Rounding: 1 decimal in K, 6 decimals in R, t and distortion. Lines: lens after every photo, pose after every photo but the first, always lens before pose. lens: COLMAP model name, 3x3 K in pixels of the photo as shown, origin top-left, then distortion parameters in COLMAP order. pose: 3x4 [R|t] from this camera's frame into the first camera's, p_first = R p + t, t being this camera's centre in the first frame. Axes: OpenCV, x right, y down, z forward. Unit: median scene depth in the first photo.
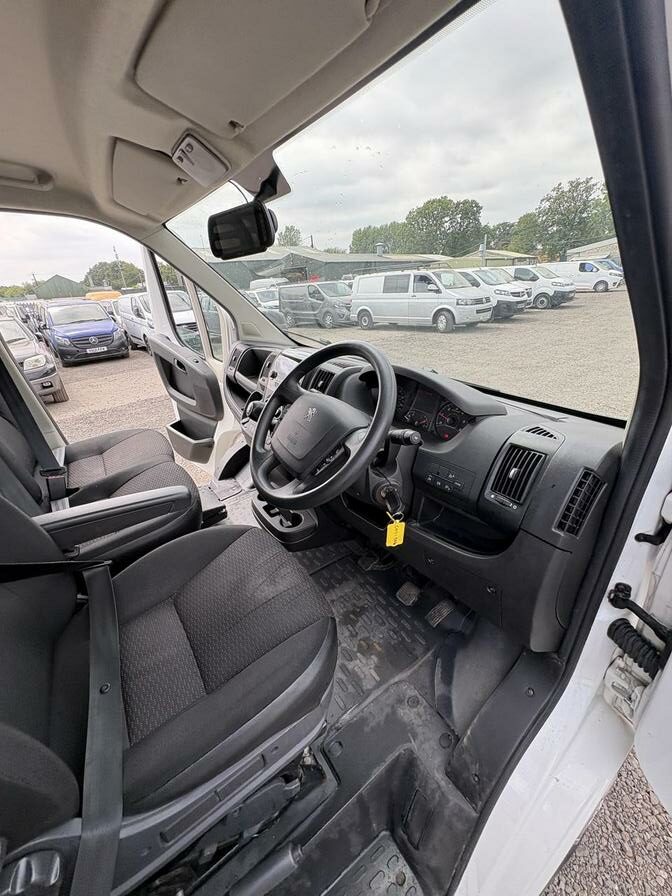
lens RADIAL K [[356.3, 0, 332.1], [0, 356.3, 447.8], [0, 0, 1]] dist [-0.000011, 0.000577]
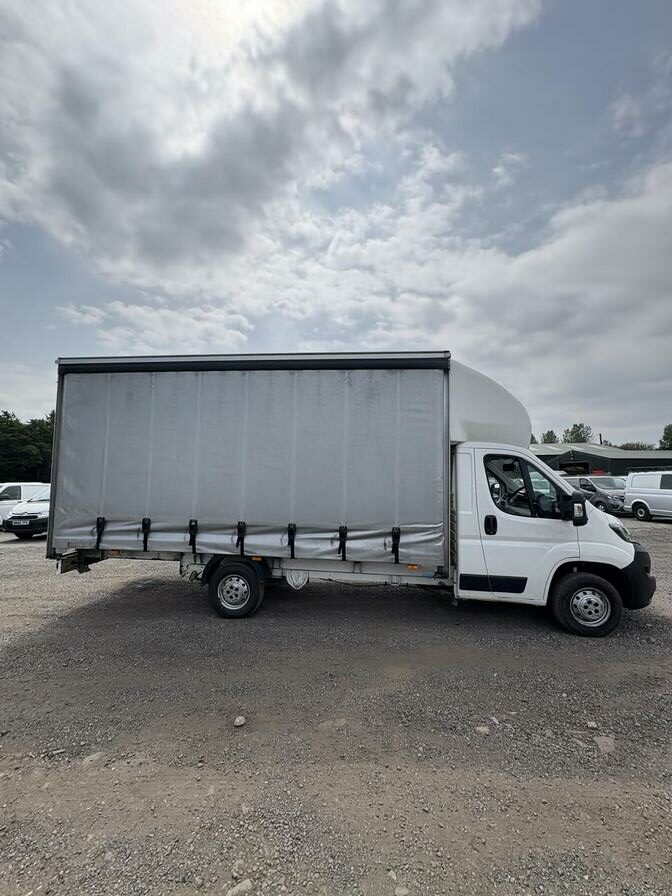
lens RADIAL K [[361.1, 0, 336.0], [0, 361.1, 448.0], [0, 0, 1]] dist [0.001806, 0.000103]
pose [[0.766229, 0.003190, -0.642560, 0.091417], [-0.308455, 0.879065, -0.363457, 0.141128], [0.563693, 0.476692, 0.674548, -0.313480]]
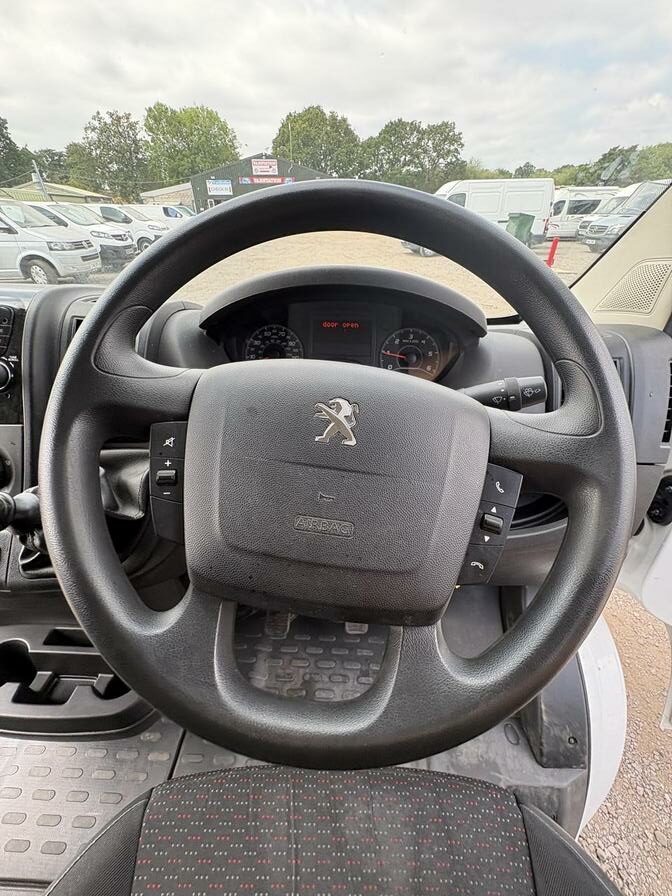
lens RADIAL K [[363.2, 0, 337.0], [0, 363.2, 449.5], [0, 0, 1]] dist [-0.003022, 0.000753]
pose [[0.579649, -0.397810, 0.711164, -0.016401], [0.315411, 0.914240, 0.254325, -0.008600], [-0.751348, 0.076890, 0.655412, 0.044586]]
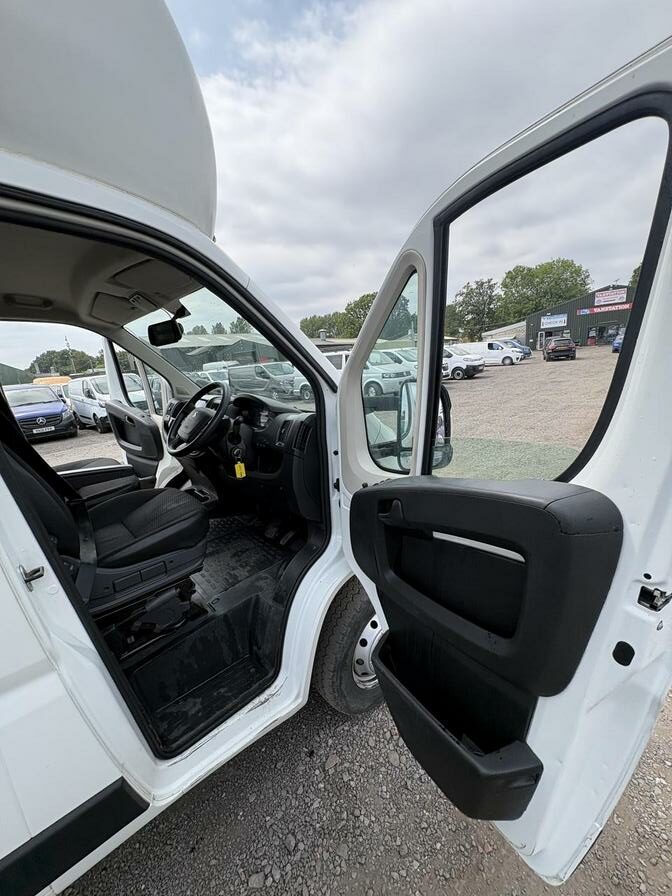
lens RADIAL K [[356.3, 0, 332.1], [0, 356.3, 447.8], [0, 0, 1]] dist [-0.000011, 0.000577]
pose [[0.991173, -0.053132, 0.121464, 0.026826], [0.076366, 0.977730, -0.195480, 0.032436], [-0.108373, 0.203031, 0.973157, -0.061357]]
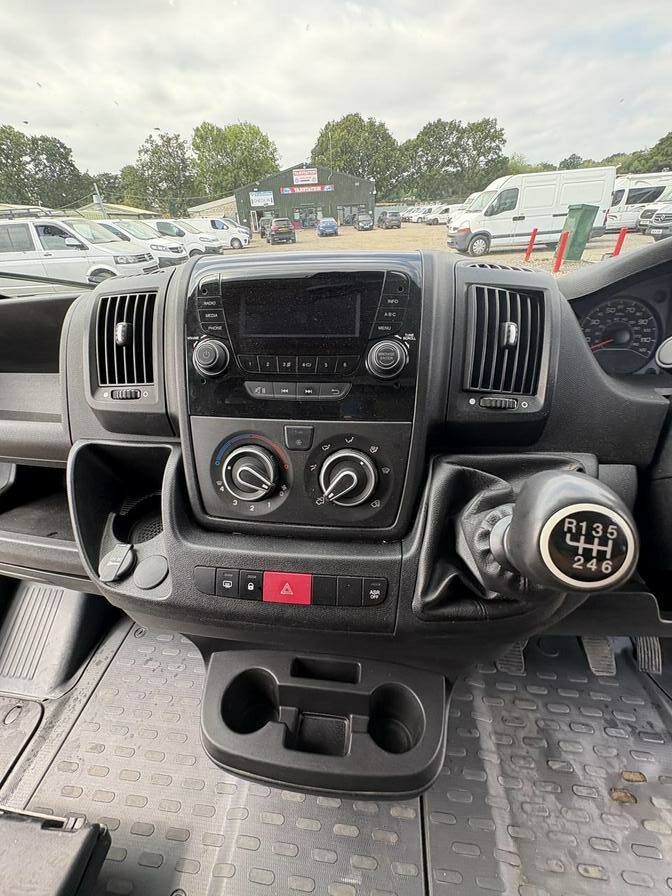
lens RADIAL K [[361.1, 0, 336.0], [0, 361.1, 448.0], [0, 0, 1]] dist [0.001806, 0.000103]
pose [[0.648321, -0.384296, 0.657265, -0.028139], [0.330506, 0.919742, 0.211756, -0.015849], [-0.685891, 0.079945, 0.723300, 0.069448]]
